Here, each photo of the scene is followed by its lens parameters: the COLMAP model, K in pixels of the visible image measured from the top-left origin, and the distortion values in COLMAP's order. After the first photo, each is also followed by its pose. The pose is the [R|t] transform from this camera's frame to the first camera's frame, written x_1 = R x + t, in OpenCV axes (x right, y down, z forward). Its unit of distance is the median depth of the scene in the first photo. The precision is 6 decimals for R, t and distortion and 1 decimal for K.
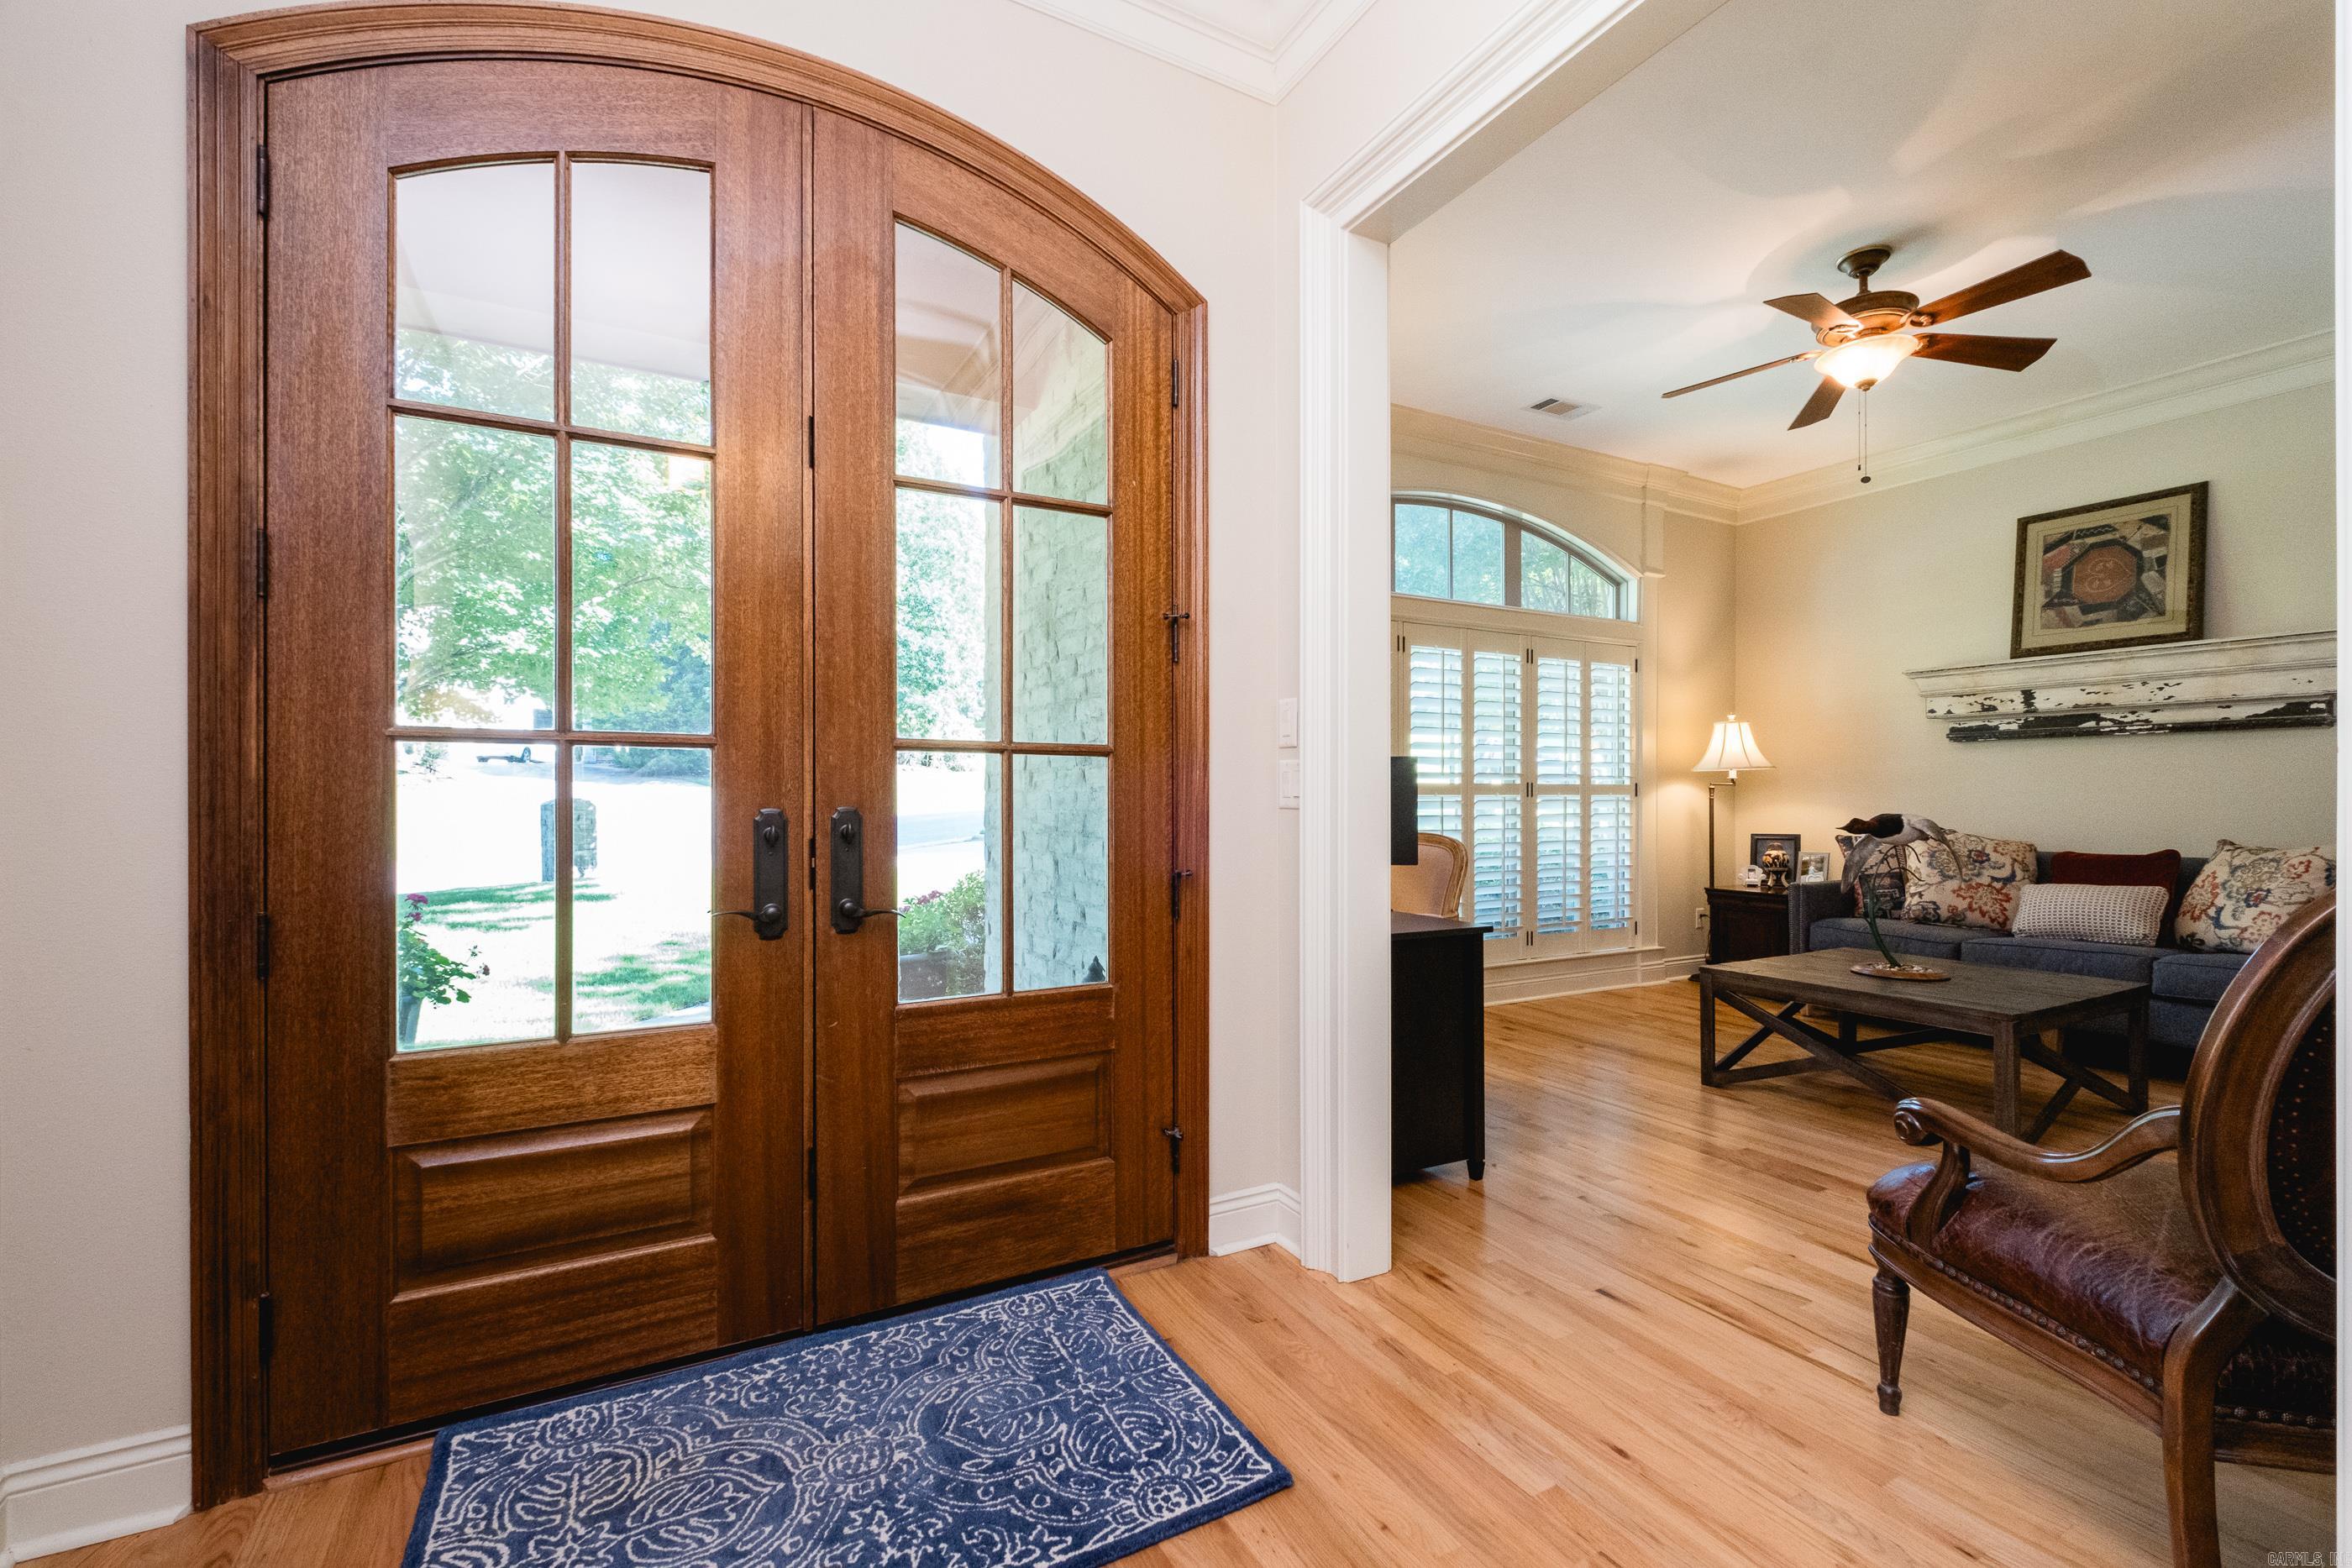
lens RADIAL K [[1011.6, 0, 1181.4], [0, 1011.6, 783.8], [0, 0, 1]] dist [0.002563, -0.003144]
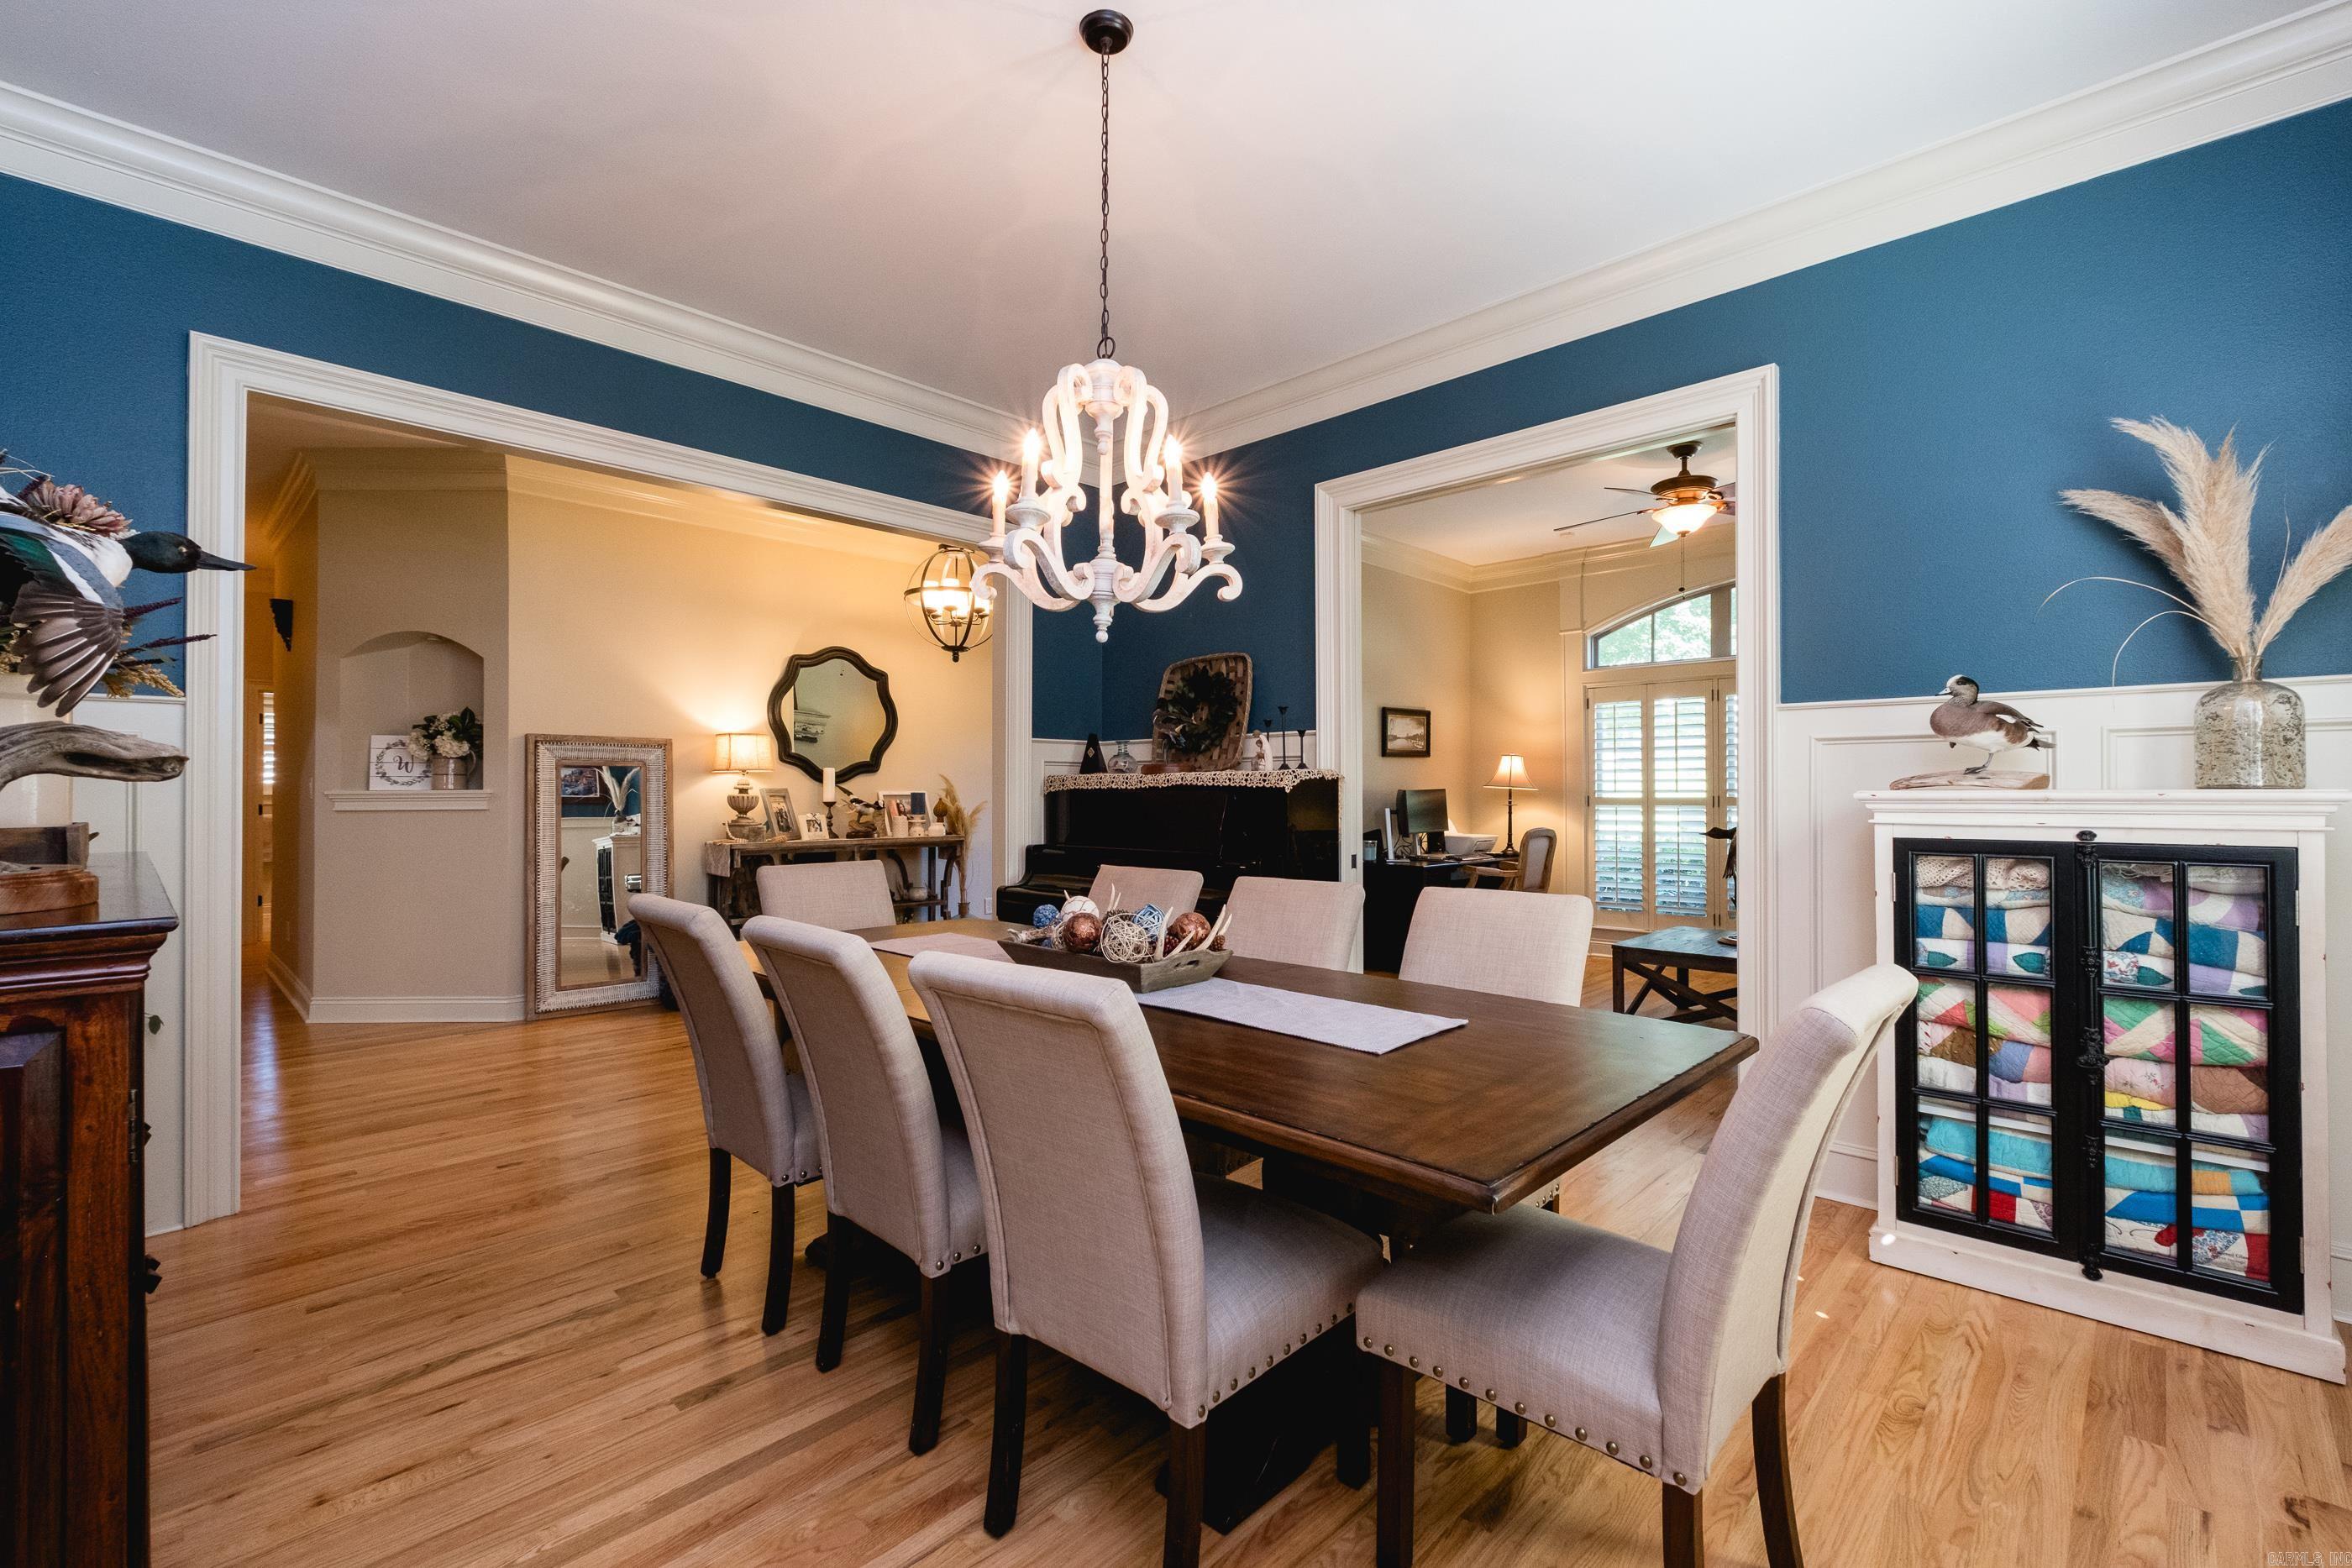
lens RADIAL K [[1011.6, 0, 1181.4], [0, 1011.6, 783.8], [0, 0, 1]] dist [0.002563, -0.003144]
pose [[0.271032, -0.009891, -0.962519, 1.250286], [0.011404, 0.999910, -0.007065, -0.013340], [0.962503, -0.009062, 0.271120, 0.006651]]
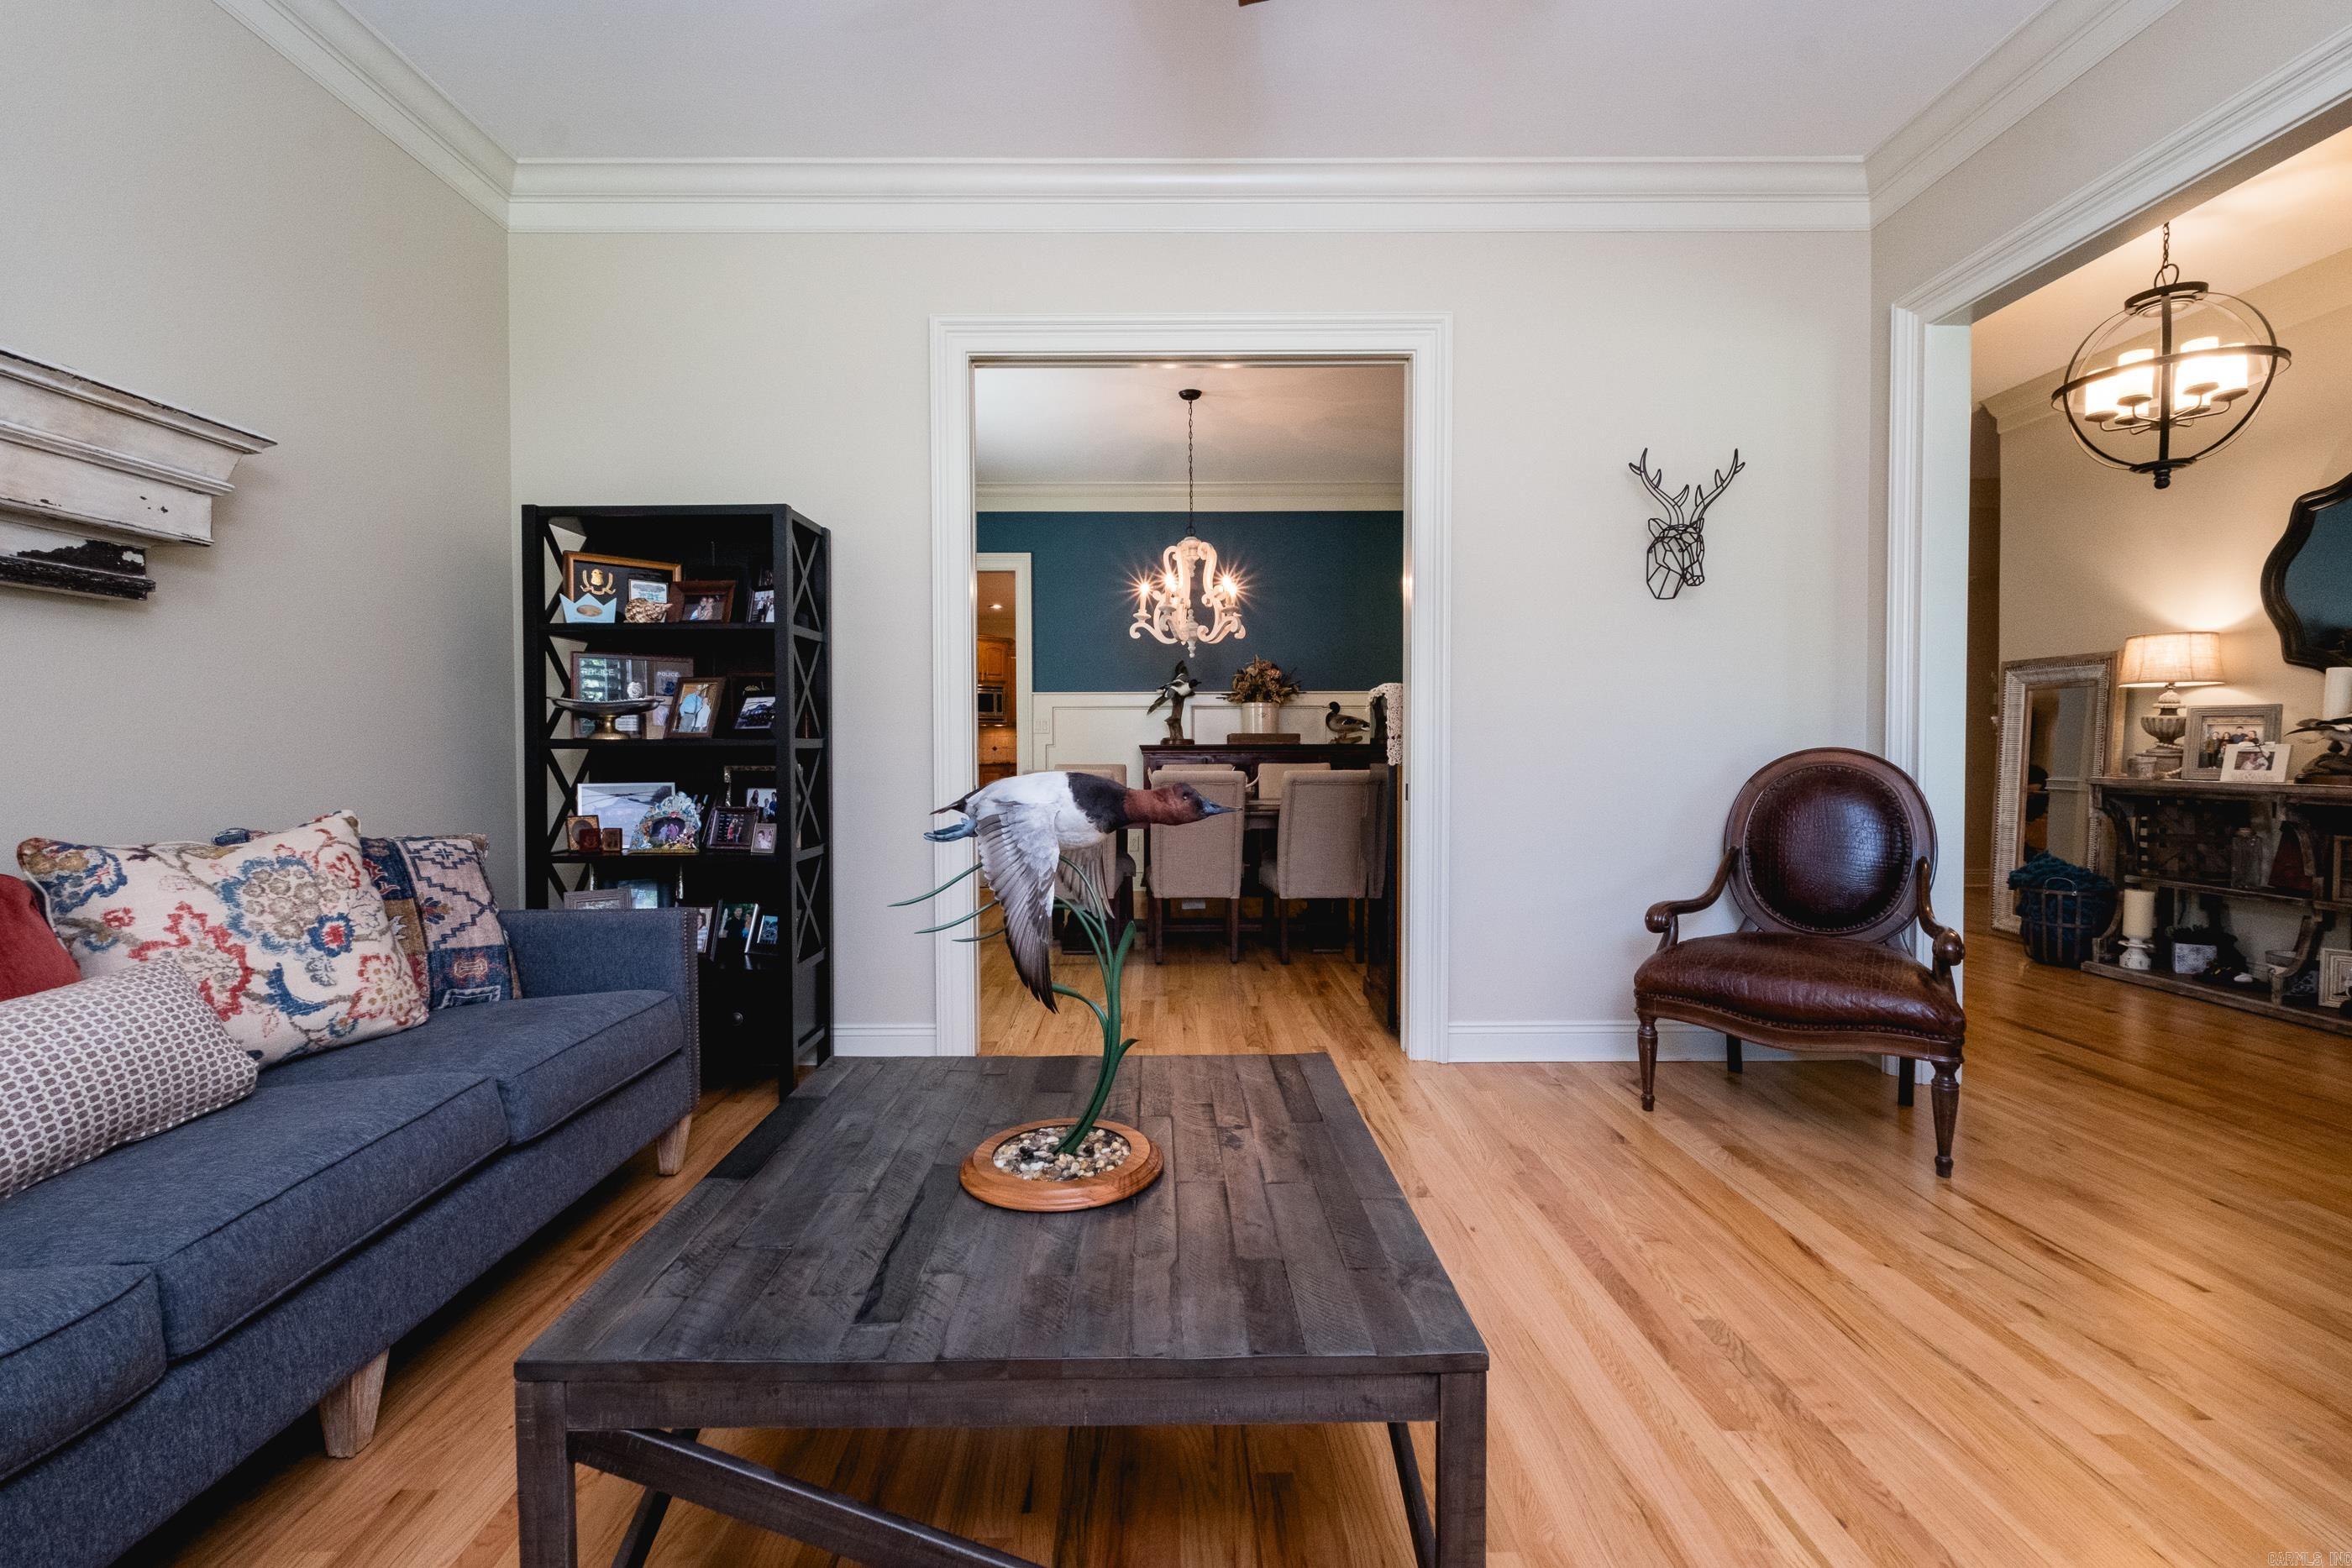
lens RADIAL K [[1030.6, 0, 1183.0], [0, 1030.6, 755.9], [0, 0, 1]] dist [0.001742, -0.000062]
pose [[-0.879591, -0.006576, 0.475685, 0.358490], [-0.002114, 0.999949, 0.009916, 0.013356], [-0.475726, 0.007717, -0.879560, 1.024587]]
